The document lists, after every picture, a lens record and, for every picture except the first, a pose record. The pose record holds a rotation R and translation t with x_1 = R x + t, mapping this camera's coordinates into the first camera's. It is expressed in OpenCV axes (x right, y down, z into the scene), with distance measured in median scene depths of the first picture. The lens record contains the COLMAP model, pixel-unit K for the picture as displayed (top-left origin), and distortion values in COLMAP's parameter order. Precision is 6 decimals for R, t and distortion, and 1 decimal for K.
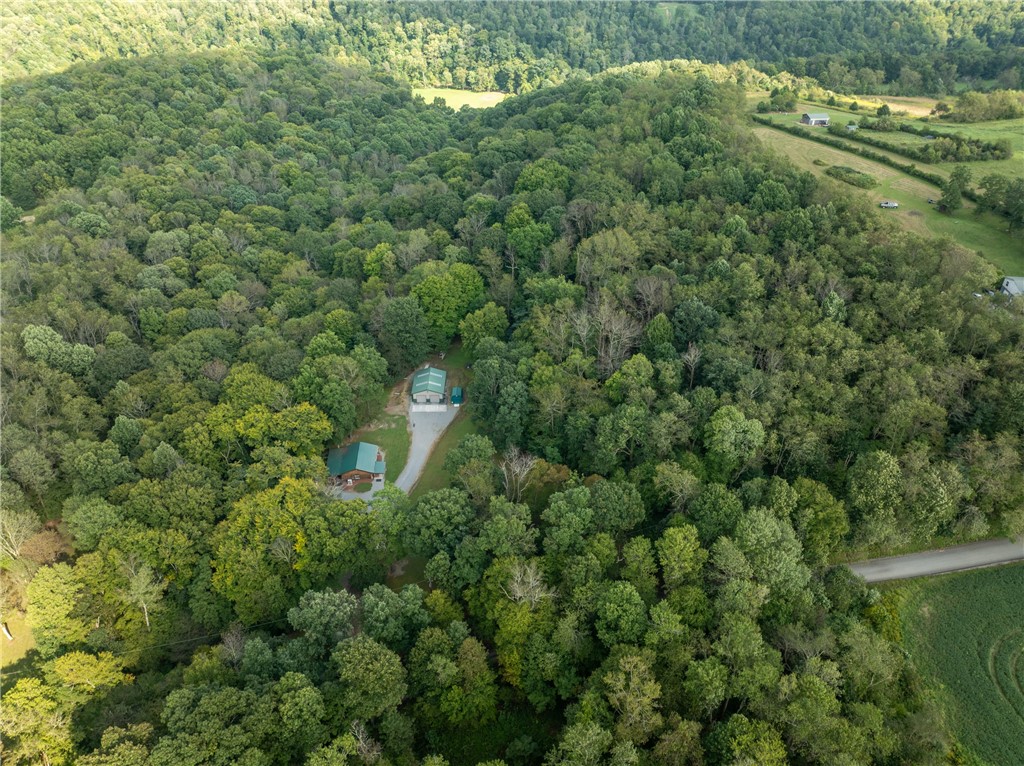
lens RADIAL K [[723.4, 0, 512.0], [0, 723.4, 383.0], [0, 0, 1]] dist [-0.077633, 0.030561]
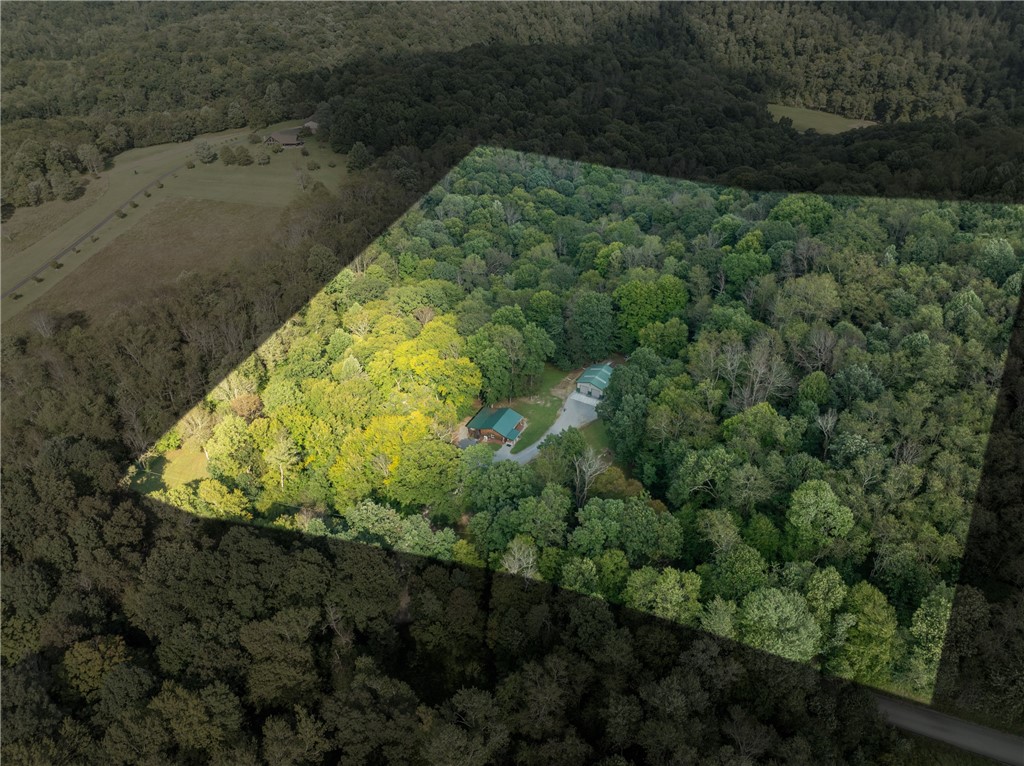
lens RADIAL K [[723.4, 0, 512.0], [0, 723.4, 383.0], [0, 0, 1]] dist [-0.077633, 0.030561]
pose [[0.850555, 0.282302, -0.443690, 0.197465], [-0.284885, 0.956524, 0.062472, -0.018293], [0.442036, 0.073265, 0.894000, 0.009177]]
